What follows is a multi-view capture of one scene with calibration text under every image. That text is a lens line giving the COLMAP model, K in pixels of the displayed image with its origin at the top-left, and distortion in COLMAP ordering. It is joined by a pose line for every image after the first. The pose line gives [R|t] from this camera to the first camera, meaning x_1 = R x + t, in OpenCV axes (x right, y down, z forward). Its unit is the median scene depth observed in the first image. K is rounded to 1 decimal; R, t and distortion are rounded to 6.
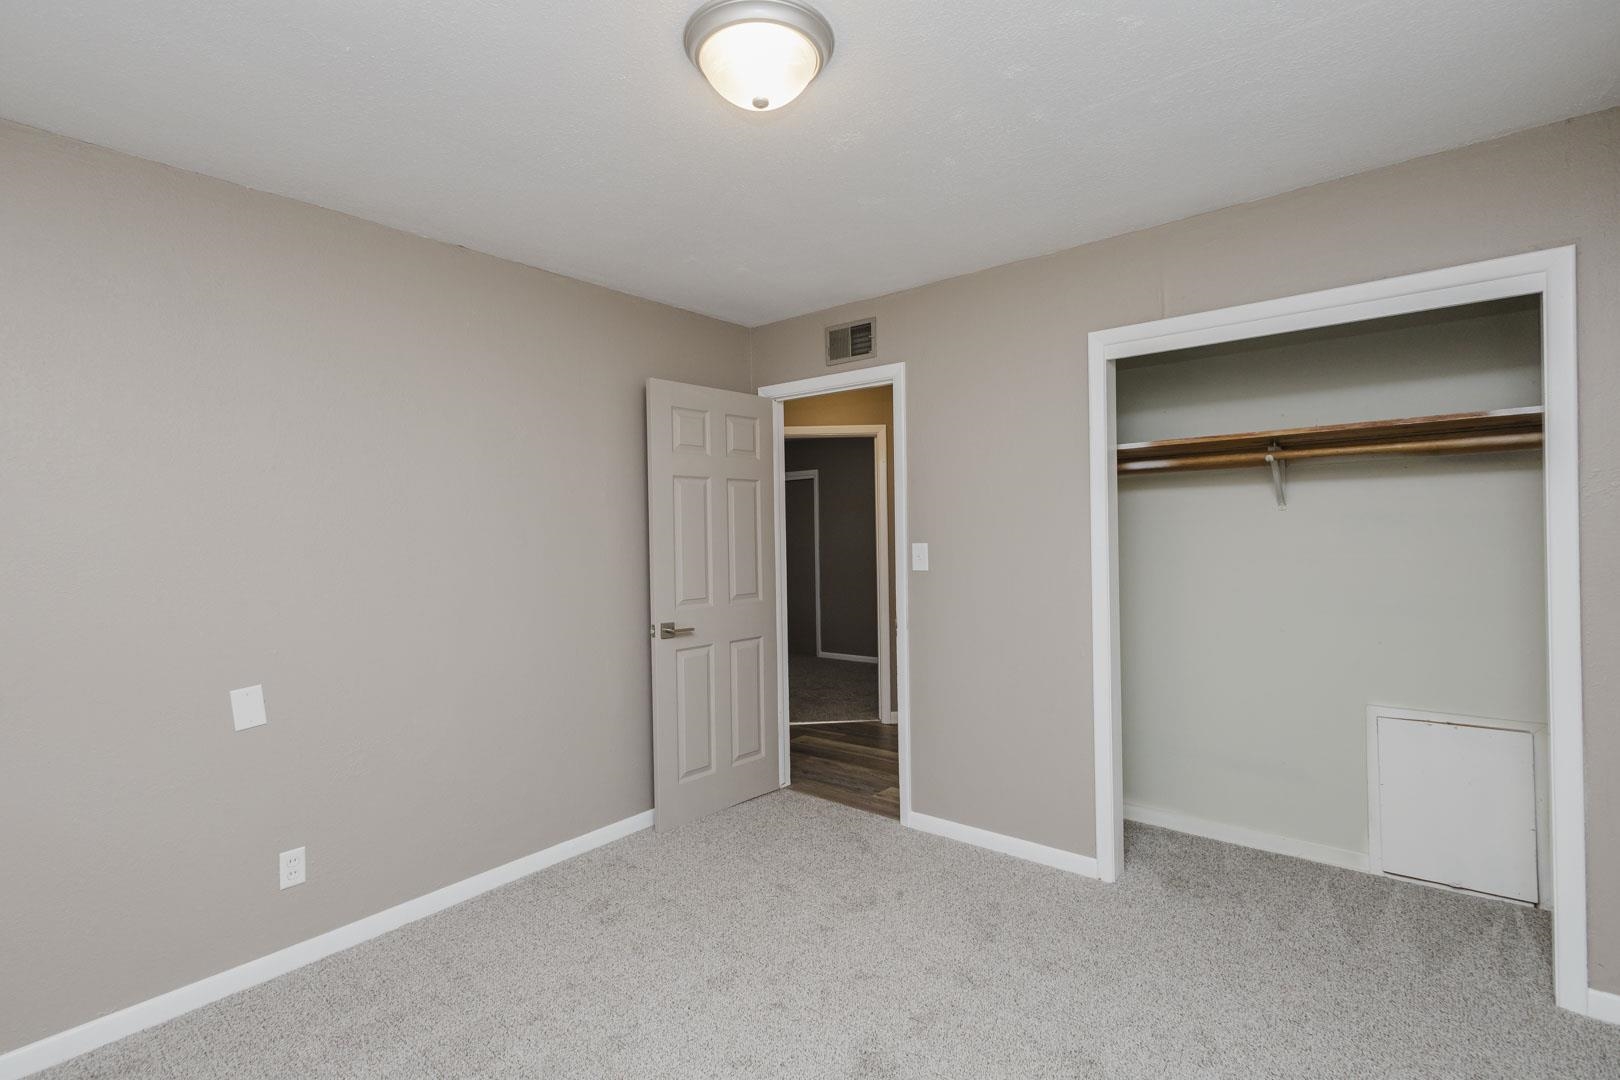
lens RADIAL K [[759.9, 0, 826.6], [0, 759.9, 530.7], [0, 0, 1]] dist [0.014361, -0.000218]
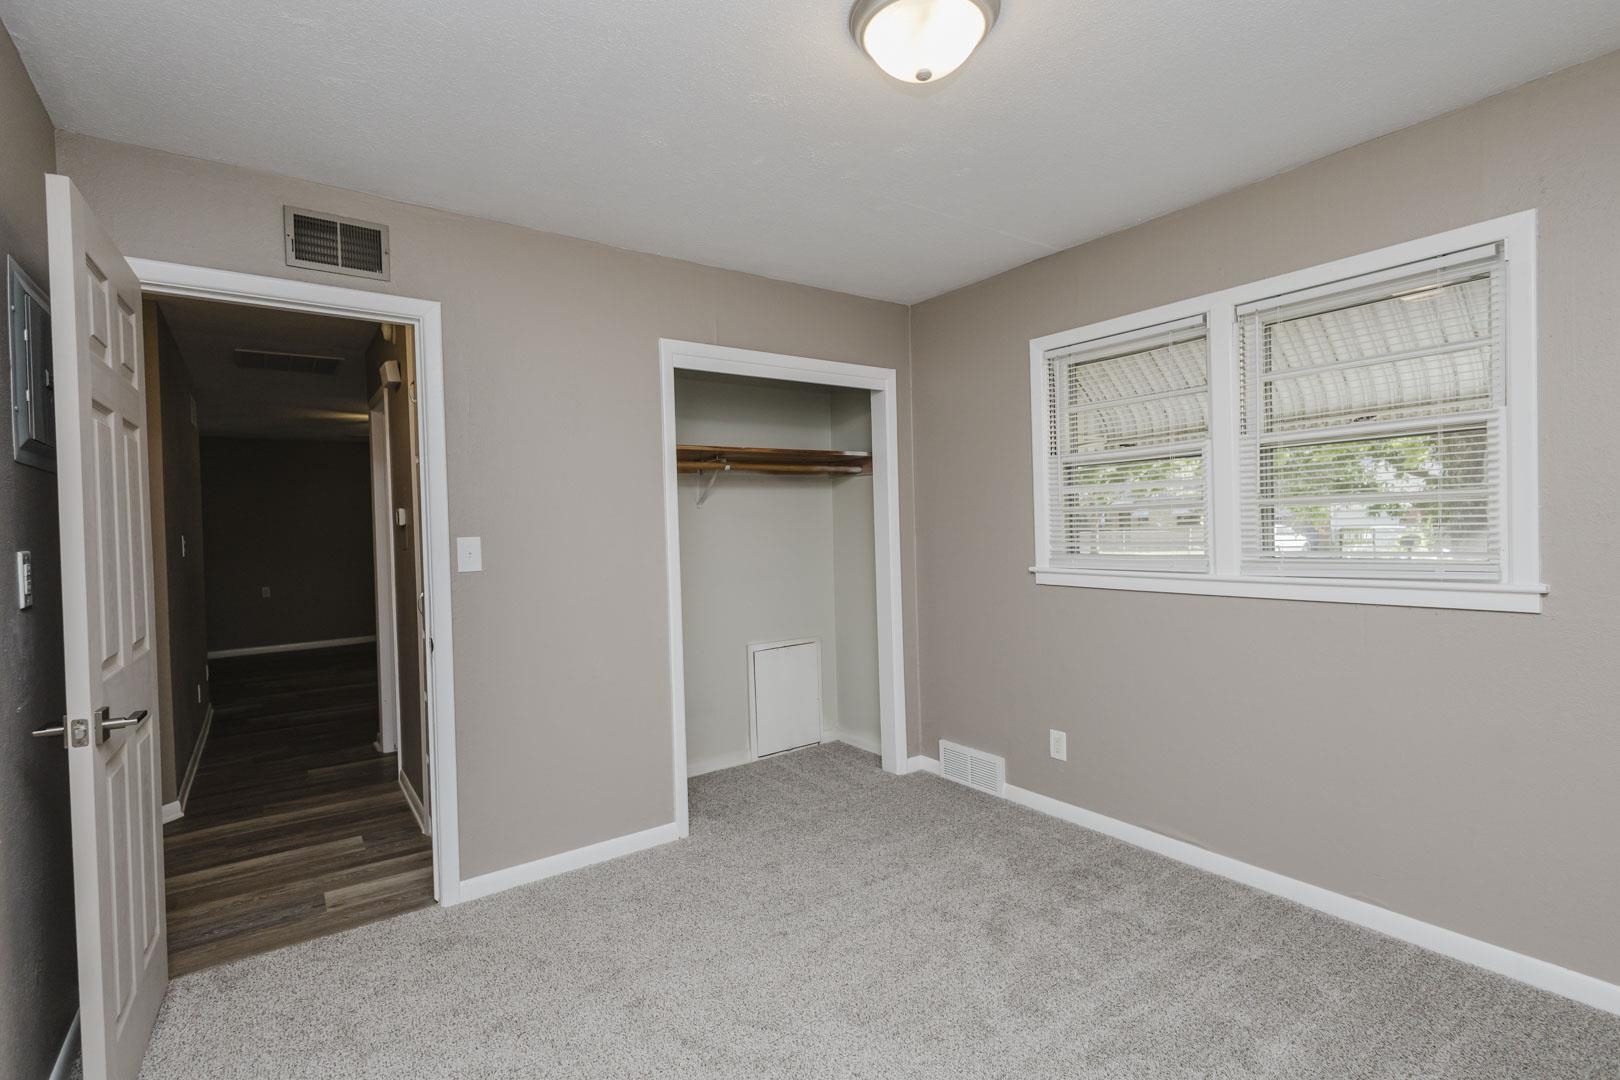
lens RADIAL K [[740.3, 0, 815.1], [0, 740.3, 530.0], [0, 0, 1]] dist [0.000666, -0.000178]
pose [[0.266803, 0.003372, 0.963745, -0.599739], [0.021311, 0.999729, -0.009398, 0.027547], [-0.963515, 0.023045, 0.266659, 0.506392]]
